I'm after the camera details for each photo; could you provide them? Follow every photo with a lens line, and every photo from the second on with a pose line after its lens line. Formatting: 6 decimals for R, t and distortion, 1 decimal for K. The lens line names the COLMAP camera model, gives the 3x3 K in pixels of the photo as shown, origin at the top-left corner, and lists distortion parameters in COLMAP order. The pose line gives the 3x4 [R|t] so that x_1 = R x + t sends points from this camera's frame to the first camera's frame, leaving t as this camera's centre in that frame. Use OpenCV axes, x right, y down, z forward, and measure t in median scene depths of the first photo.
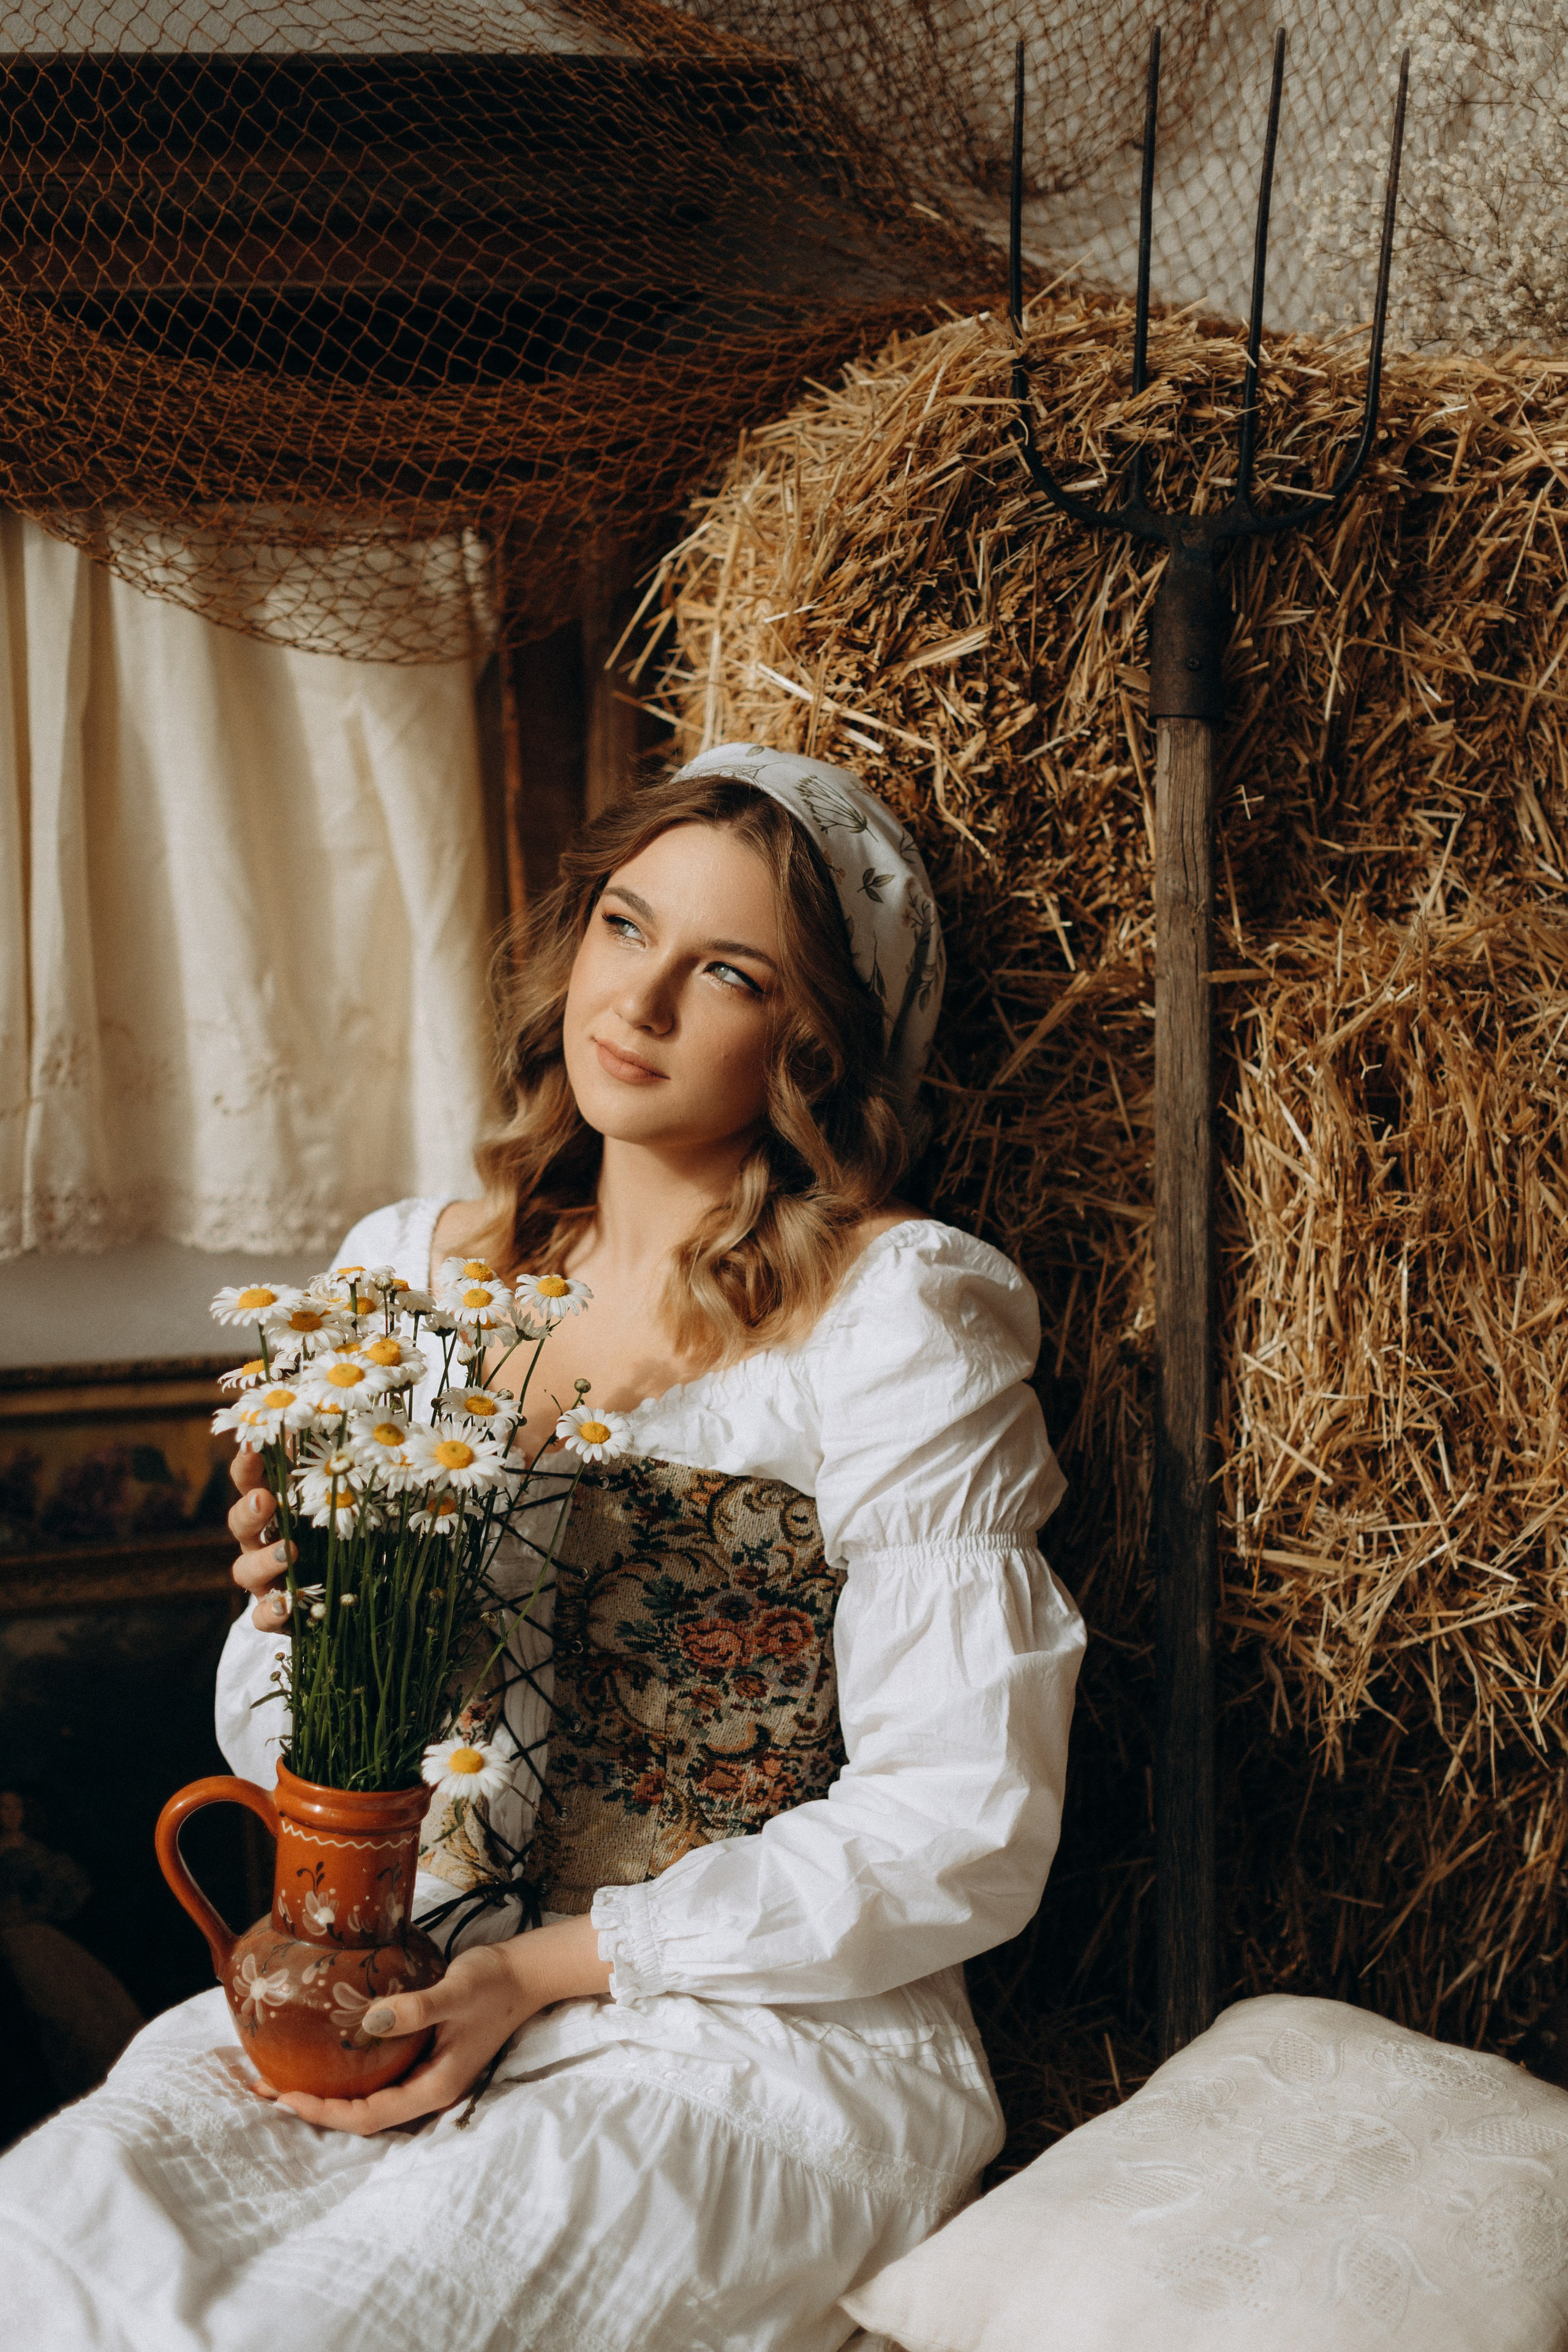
lens RADIAL K [[3923.0, 0, 729.4], [0, 3923.0, 1169.8], [0, 0, 1]] dist [-0.012393, -0.355098]
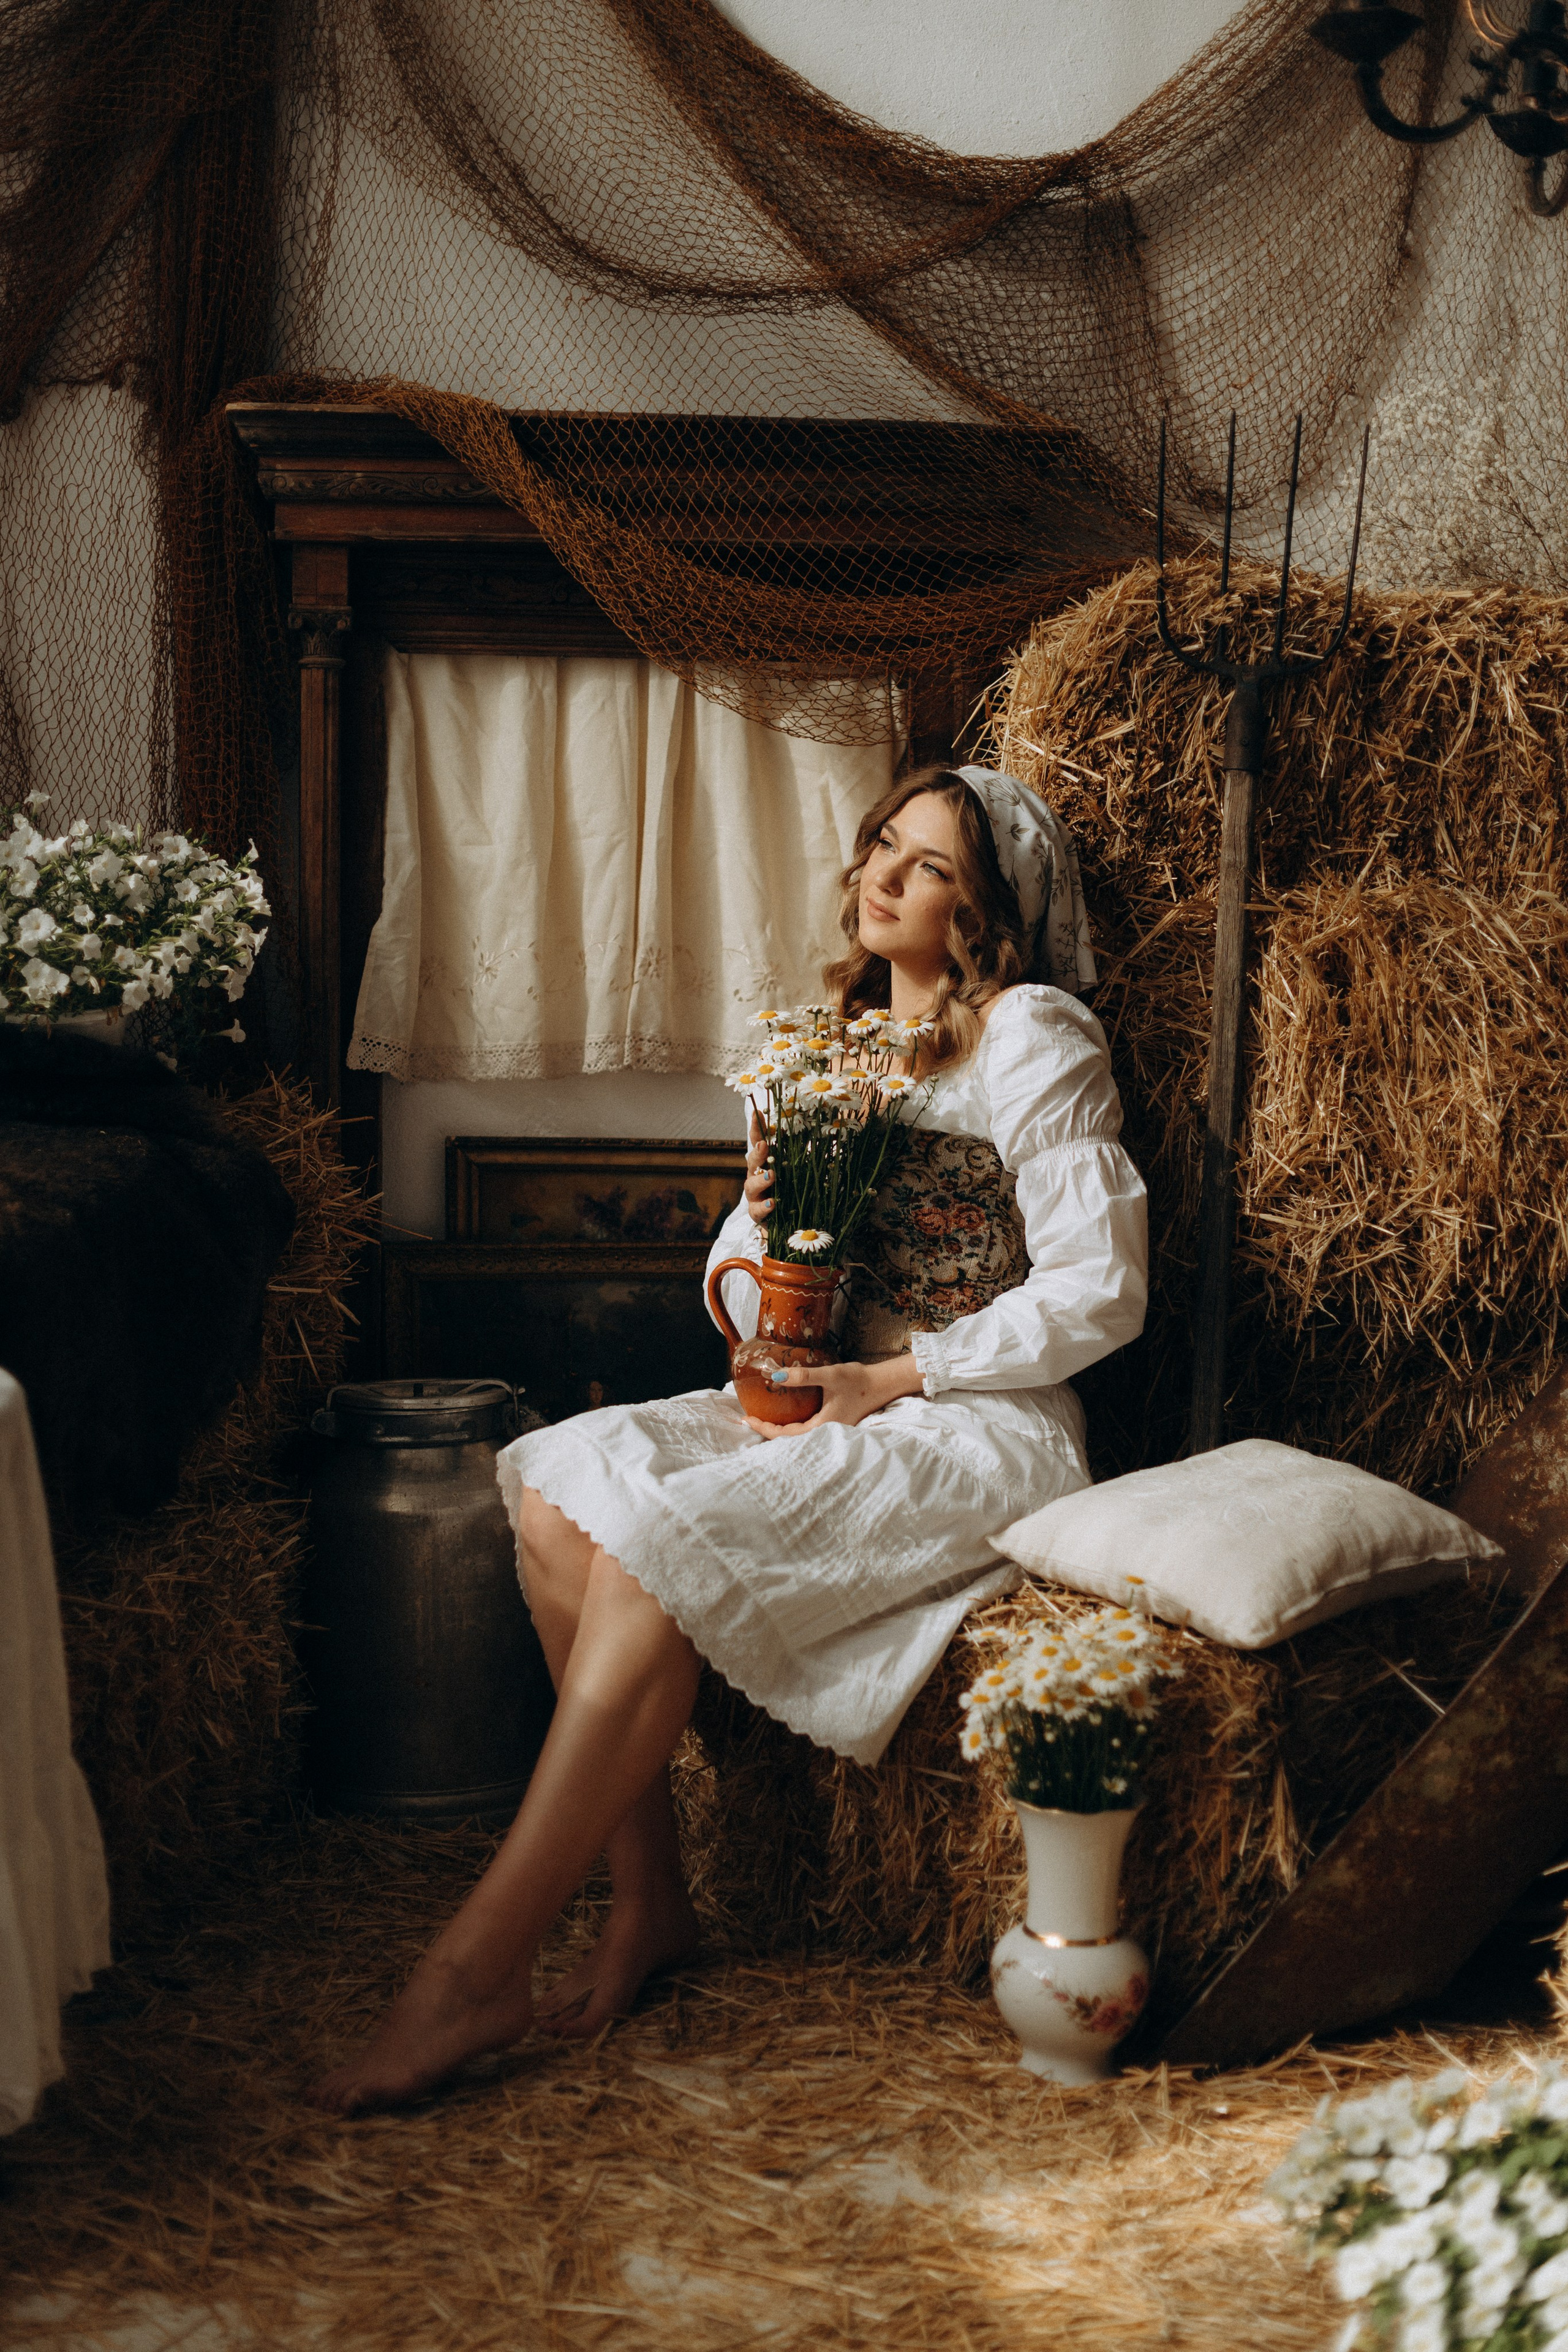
lens RADIAL K [[3527.0, 0, 784.0], [0, 3527.0, 1176.0], [0, 0, 1]] dist [-0.023144, -0.348941]
pose [[0.987185, 0.051657, -0.150985, 0.164252], [-0.063398, 0.995240, -0.074011, 0.217082], [0.146443, 0.082635, 0.985762, -0.685019]]
